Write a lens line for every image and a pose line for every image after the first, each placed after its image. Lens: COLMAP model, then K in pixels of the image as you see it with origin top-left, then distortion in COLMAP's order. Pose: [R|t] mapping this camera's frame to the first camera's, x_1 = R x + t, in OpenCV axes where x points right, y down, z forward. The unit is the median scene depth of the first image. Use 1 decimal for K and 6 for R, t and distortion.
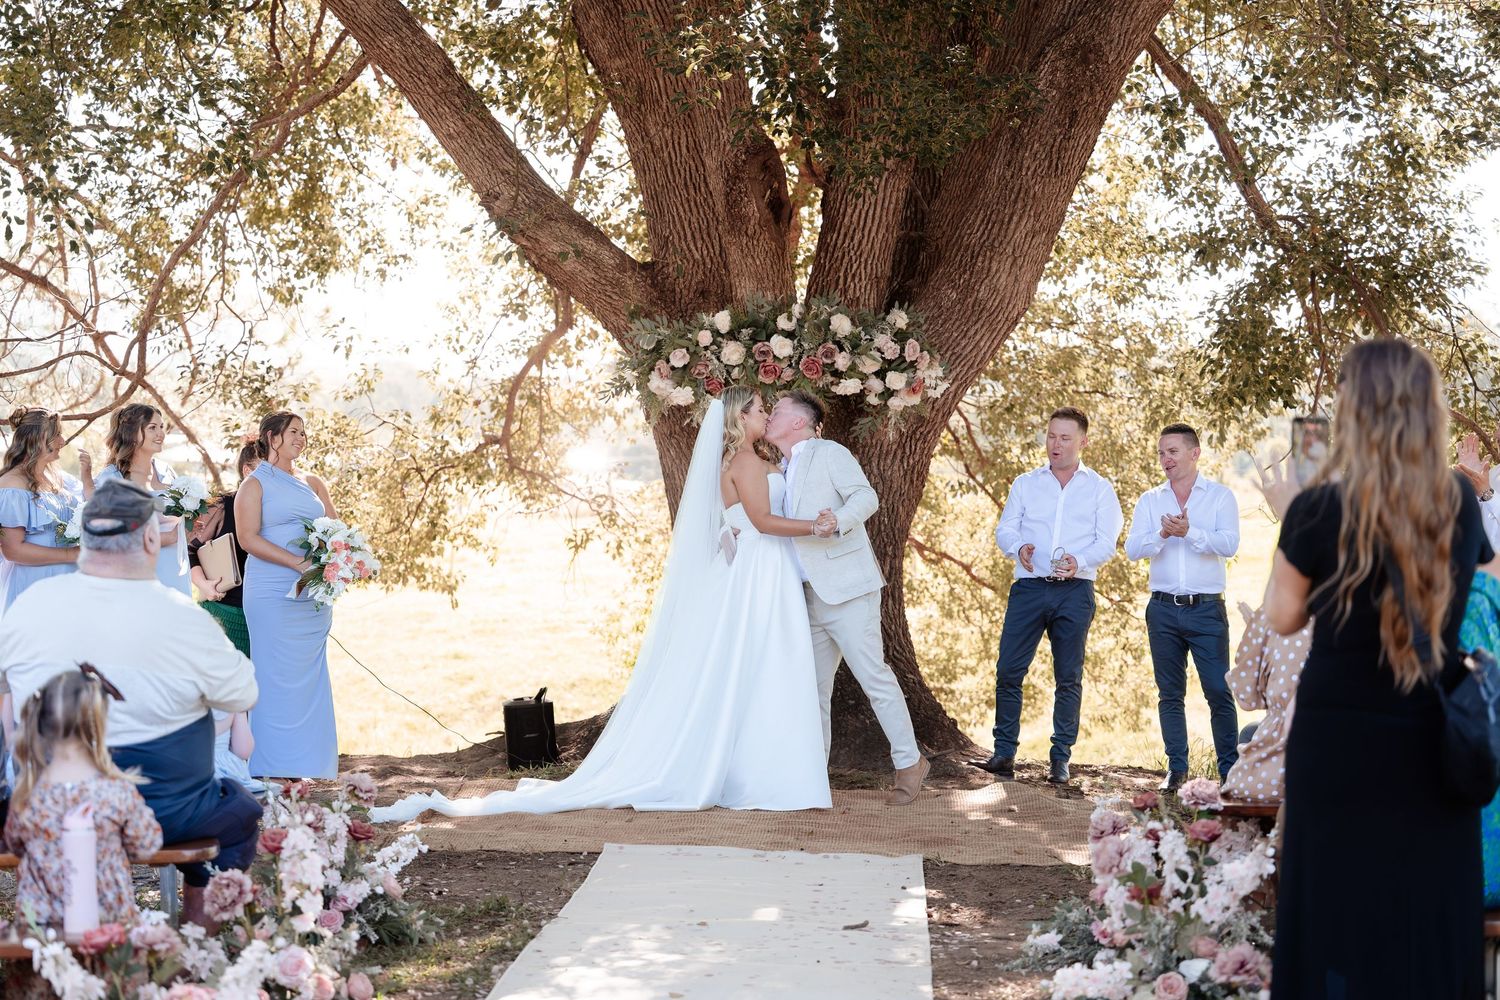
lens RADIAL K [[3011.9, 0, 750.0], [0, 3011.9, 500.0], [0, 0, 1]] dist [0.015710, -0.072966]
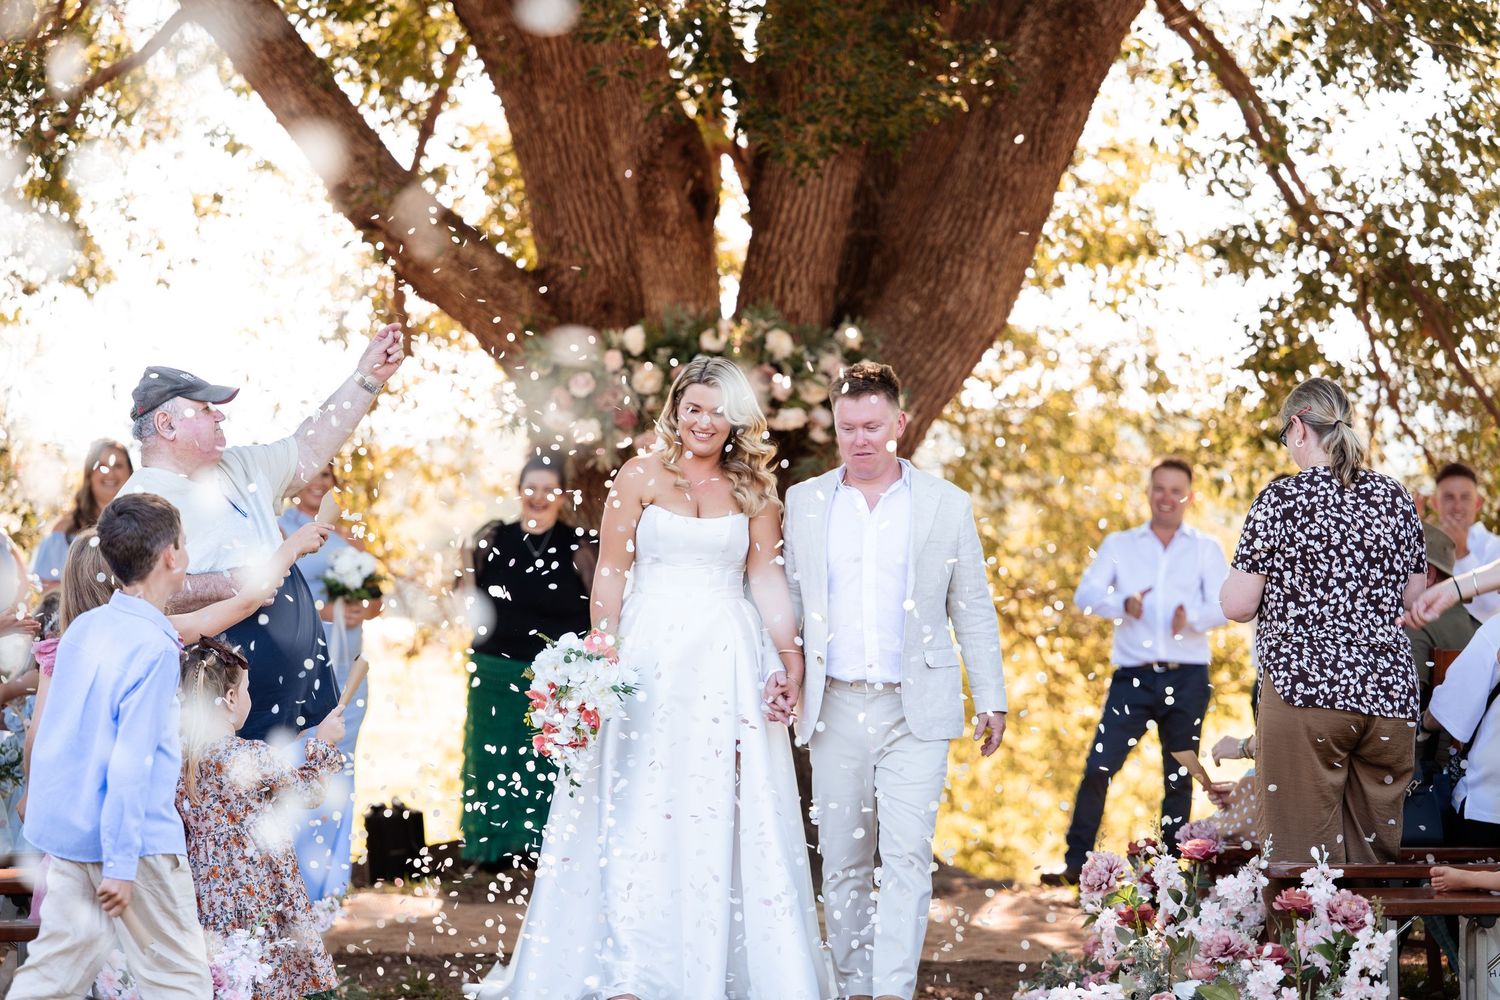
lens RADIAL K [[4671.5, 0, 750.0], [0, 4671.5, 500.0], [0, 0, 1]] dist [-0.104421, -0.226377]
pose [[0.999257, -0.004351, 0.038287, -0.026324], [0.005588, 0.999464, -0.032252, 0.024963], [-0.038127, 0.032442, 0.998746, -0.263029]]
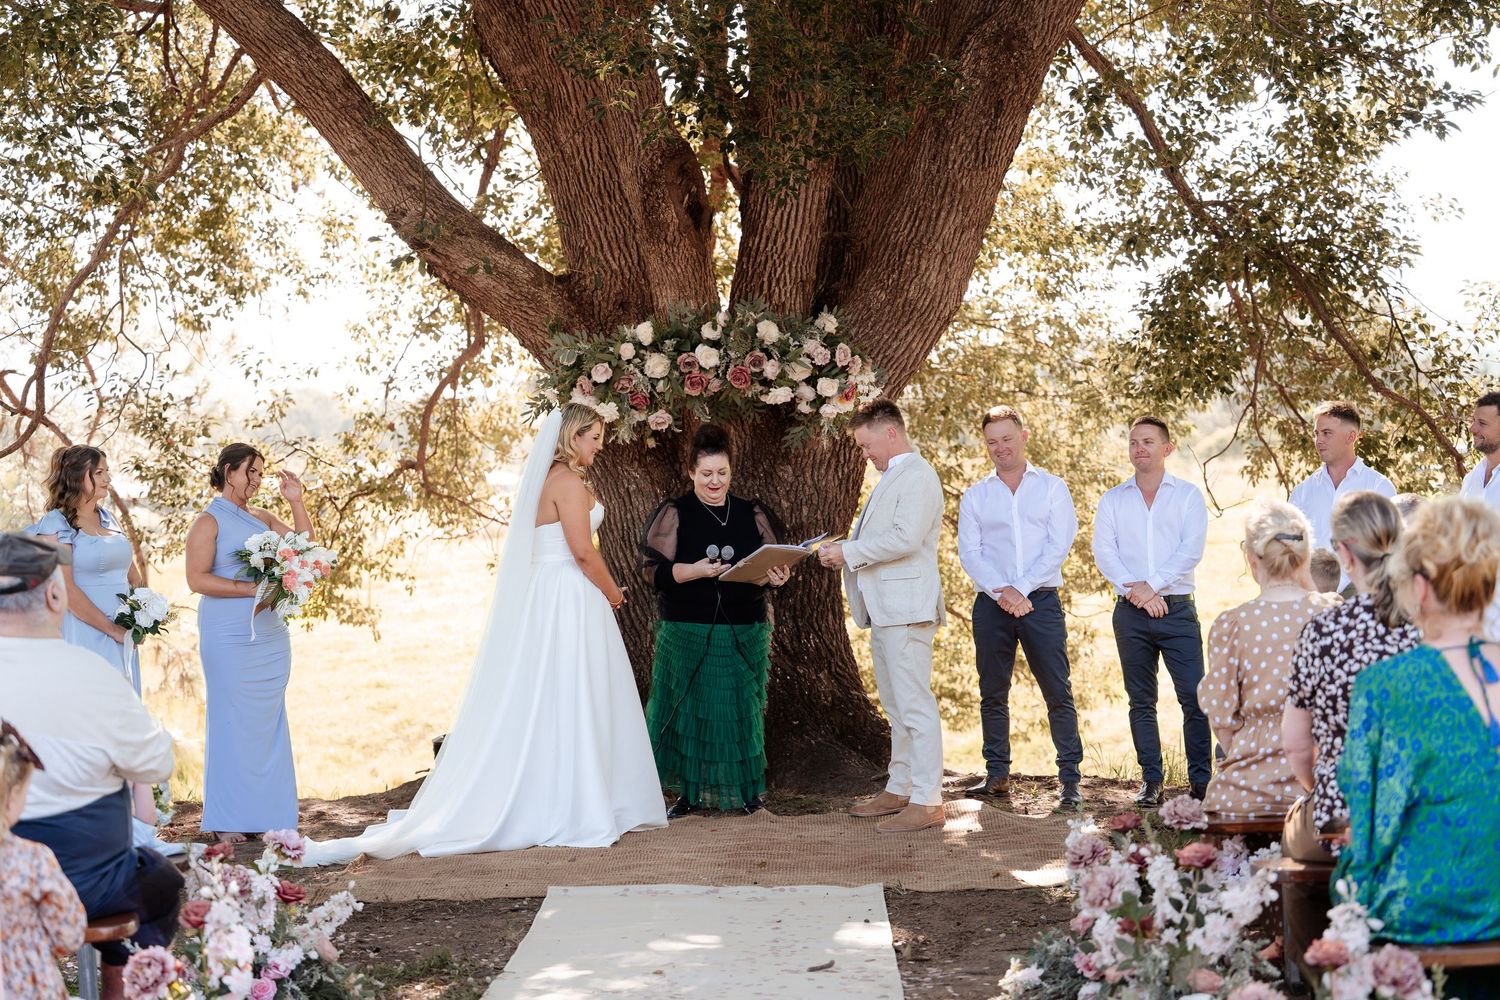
lens RADIAL K [[3011.9, 0, 750.0], [0, 3011.9, 500.0], [0, 0, 1]] dist [0.015710, -0.072966]
pose [[0.998680, -0.042778, 0.028435, -0.005177], [0.042870, 0.999077, -0.002623, -0.002105], [-0.028297, 0.003839, 0.999592, 0.038453]]
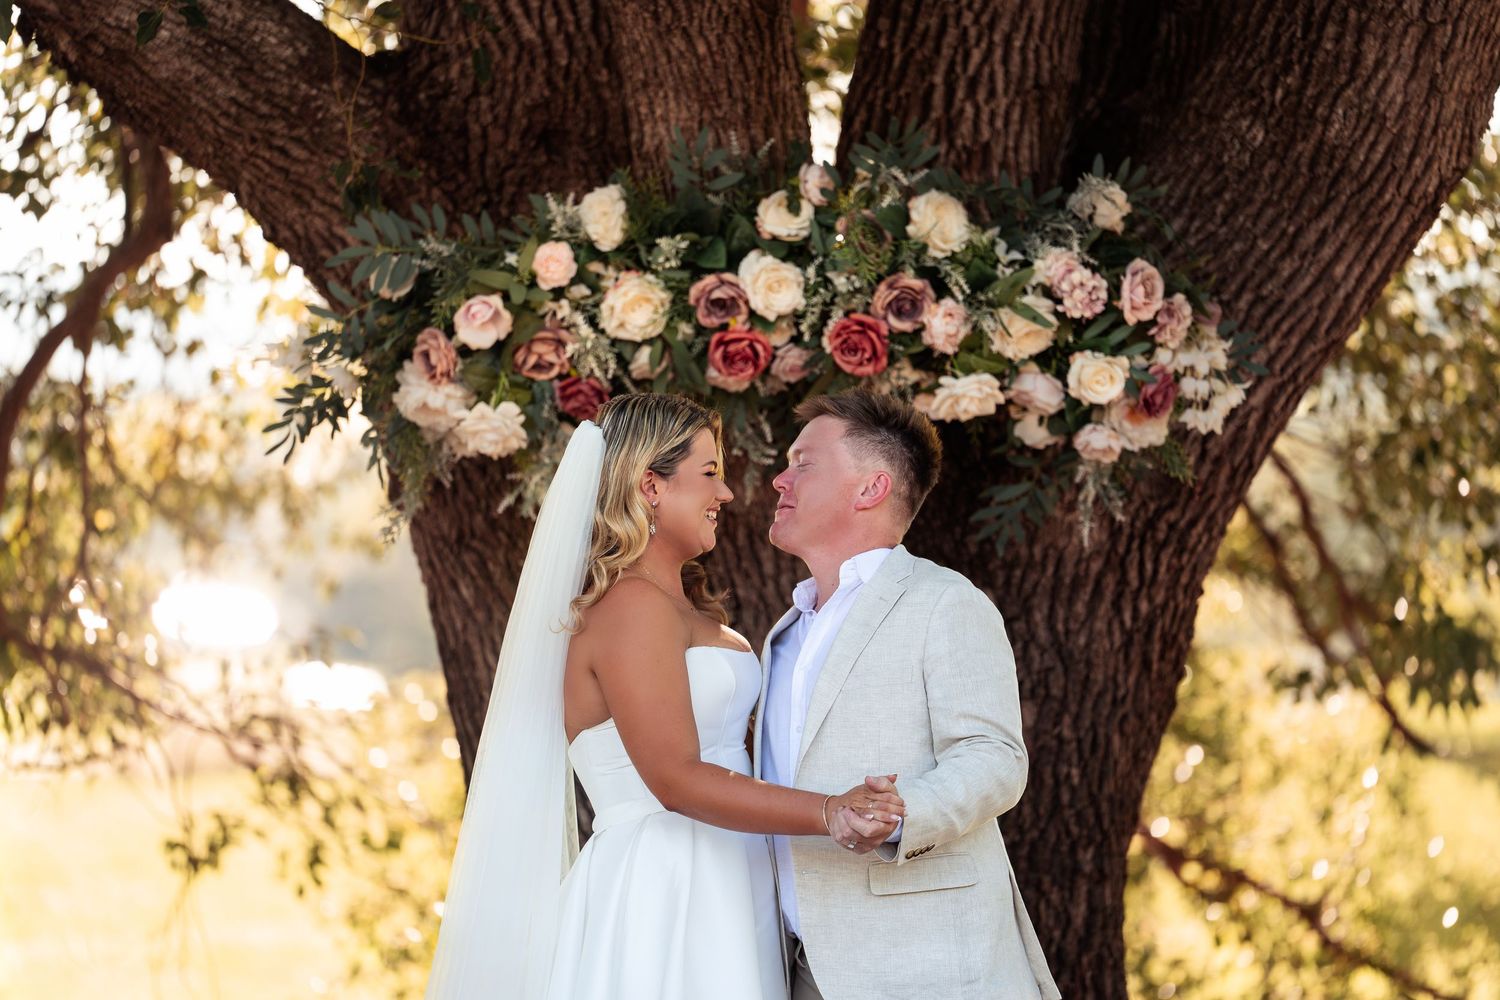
lens RADIAL K [[8715.5, 0, 750.0], [0, 8715.5, 500.0], [0, 0, 1]] dist [-0.114433, -1.274589]
pose [[0.999879, -0.013026, 0.008495, -0.001056], [0.013241, 0.999582, -0.025716, 0.000339], [-0.008157, 0.025826, 0.999633, -0.019458]]
